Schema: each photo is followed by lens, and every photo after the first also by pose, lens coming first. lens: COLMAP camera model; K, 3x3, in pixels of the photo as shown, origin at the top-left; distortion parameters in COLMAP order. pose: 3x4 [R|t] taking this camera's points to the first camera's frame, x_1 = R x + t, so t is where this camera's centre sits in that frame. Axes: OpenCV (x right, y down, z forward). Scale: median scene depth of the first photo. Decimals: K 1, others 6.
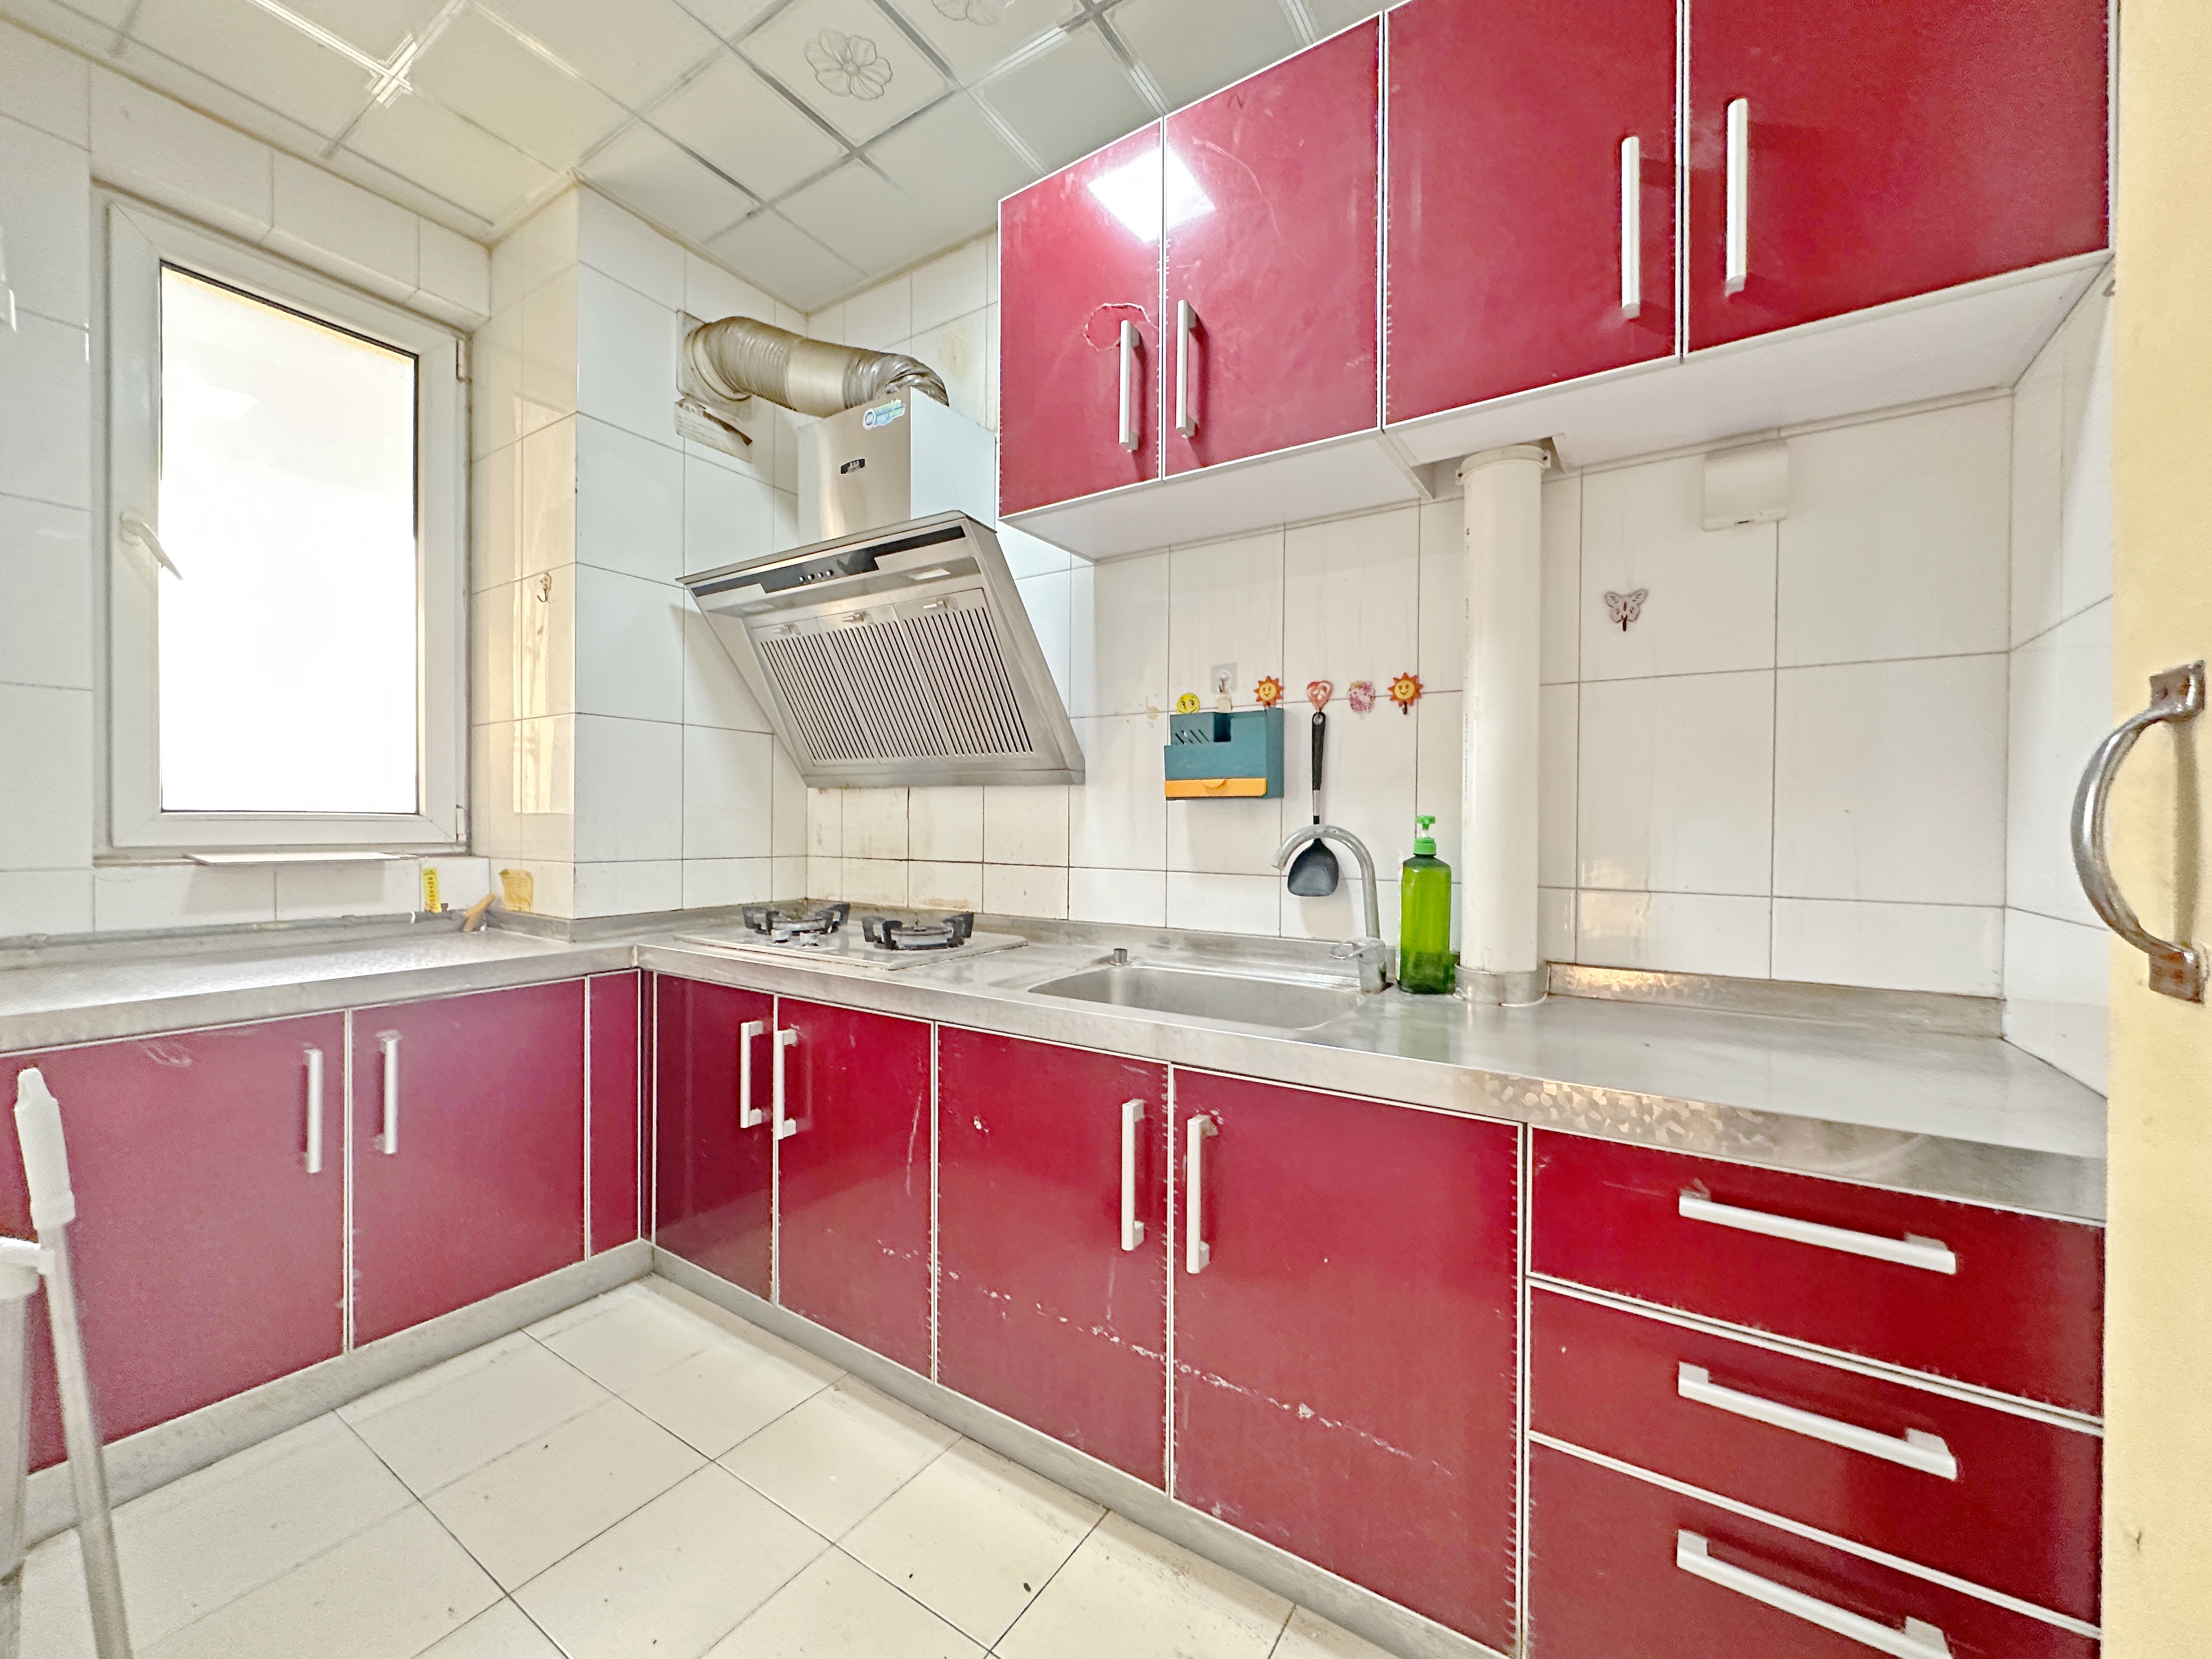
lens RADIAL K [[876.4, 0, 1103.3], [0, 876.4, 827.4], [0, 0, 1]] dist [-0.002998, -0.000007]
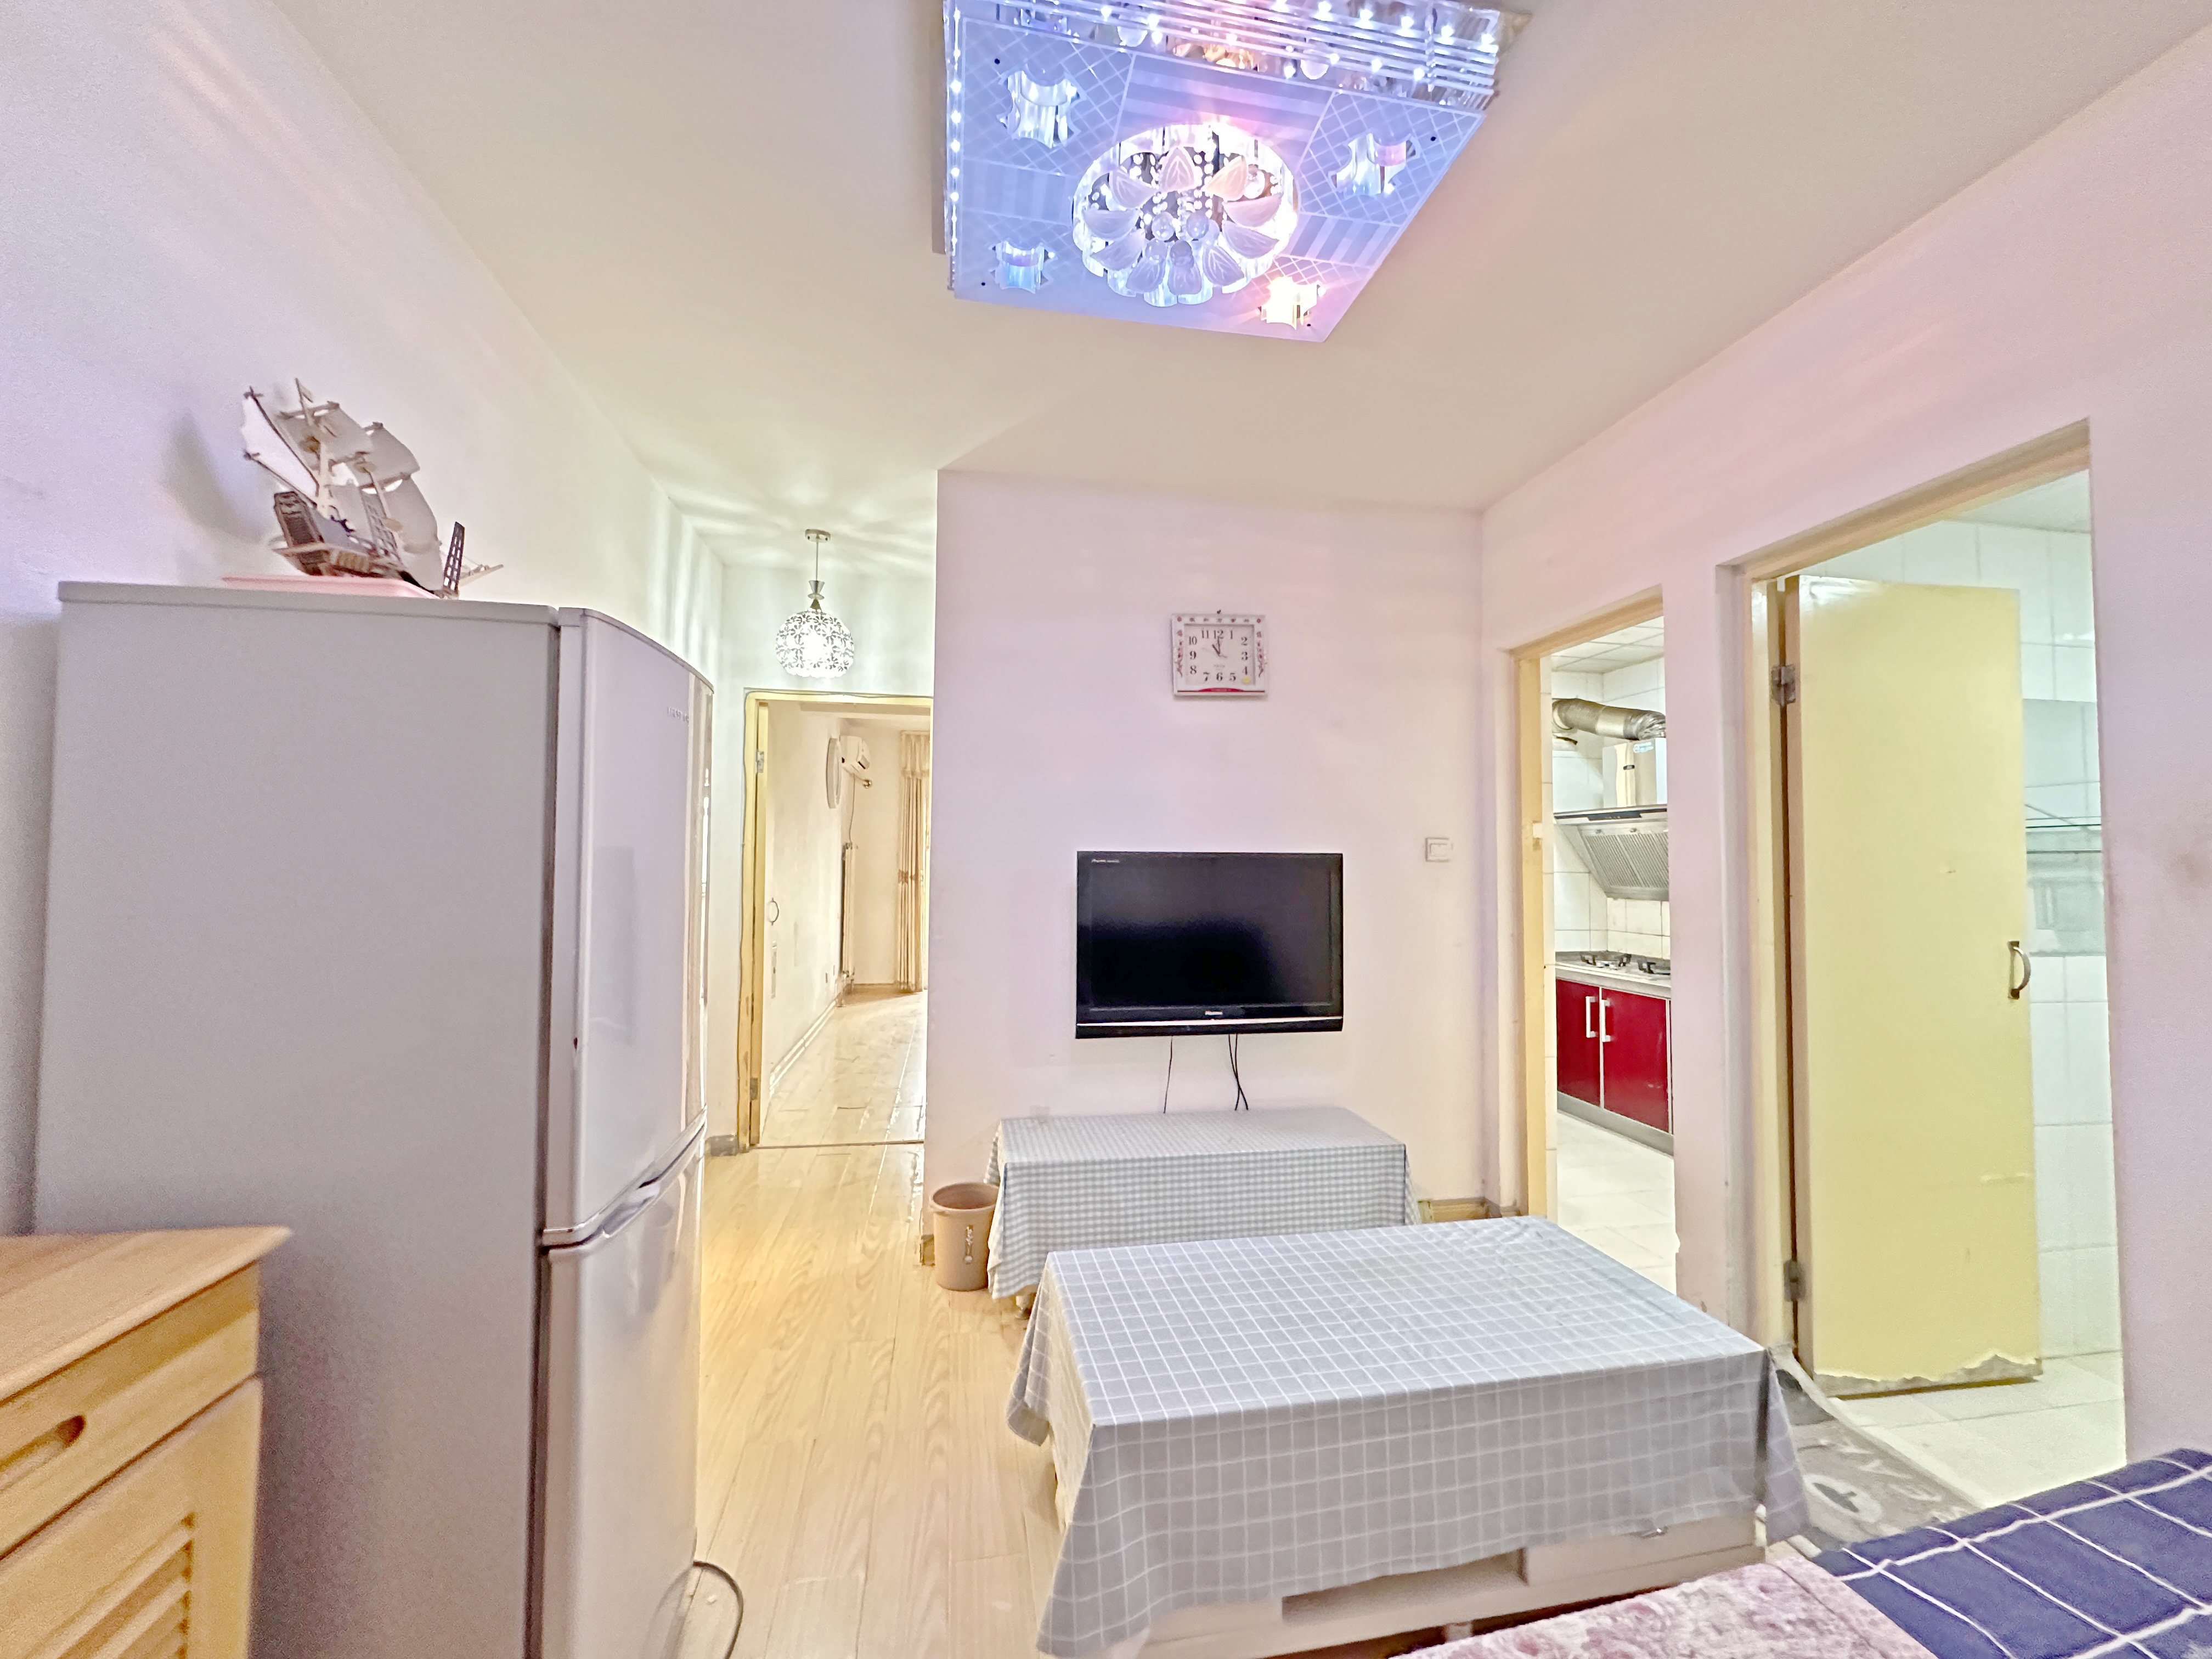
lens RADIAL K [[876.4, 0, 1109.6], [0, 876.4, 832.3], [0, 0, 1]] dist [-0.002998, -0.000007]
pose [[0.688116, -0.027110, -0.725094, 0.479333], [-0.007317, 0.998992, -0.044295, -0.130996], [0.725564, 0.035786, 0.687224, -1.713641]]
